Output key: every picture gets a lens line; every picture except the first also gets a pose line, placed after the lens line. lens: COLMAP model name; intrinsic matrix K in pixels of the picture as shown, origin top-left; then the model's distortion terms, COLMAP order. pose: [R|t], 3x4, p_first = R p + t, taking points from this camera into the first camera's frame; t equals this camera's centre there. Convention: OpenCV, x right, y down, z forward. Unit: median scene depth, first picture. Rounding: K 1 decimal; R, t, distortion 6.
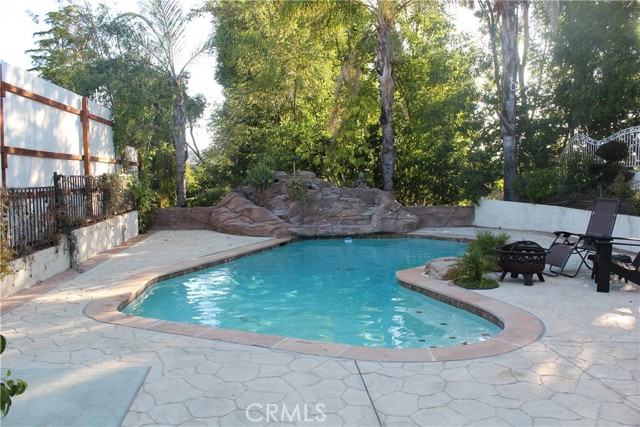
lens RADIAL K [[541.6, 0, 321.4], [0, 541.6, 213.3], [0, 0, 1]] dist [-0.136000, 0.101611]
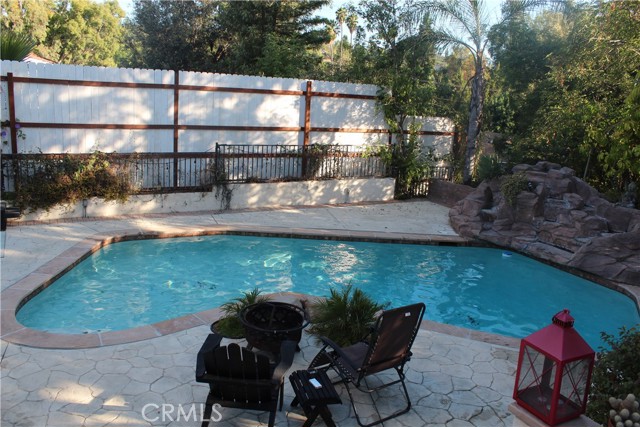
lens RADIAL K [[541.6, 0, 322.3], [0, 541.6, 213.8], [0, 0, 1]] dist [-0.136000, 0.101611]
pose [[0.386676, 0.236143, -0.891470, 0.596607], [-0.128546, 0.971025, 0.201459, -0.136437], [0.913213, 0.036695, 0.405828, 0.412086]]
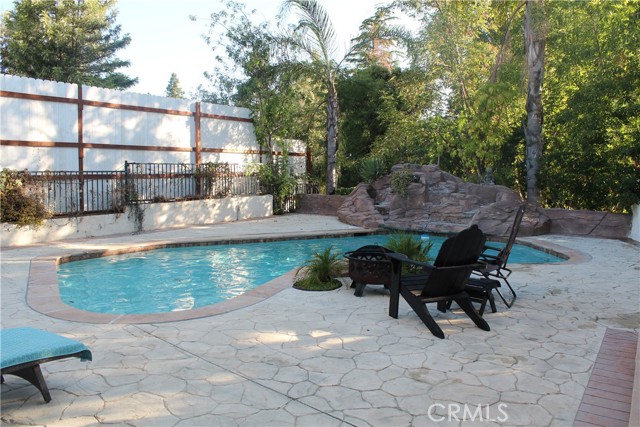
lens RADIAL K [[541.6, 0, 322.8], [0, 541.6, 217.9], [0, 0, 1]] dist [-0.136000, 0.101611]
pose [[0.779019, 0.078999, -0.622004, 0.474791], [-0.064470, 0.996865, 0.045864, -0.015444], [0.623677, 0.004372, 0.781670, 0.143547]]
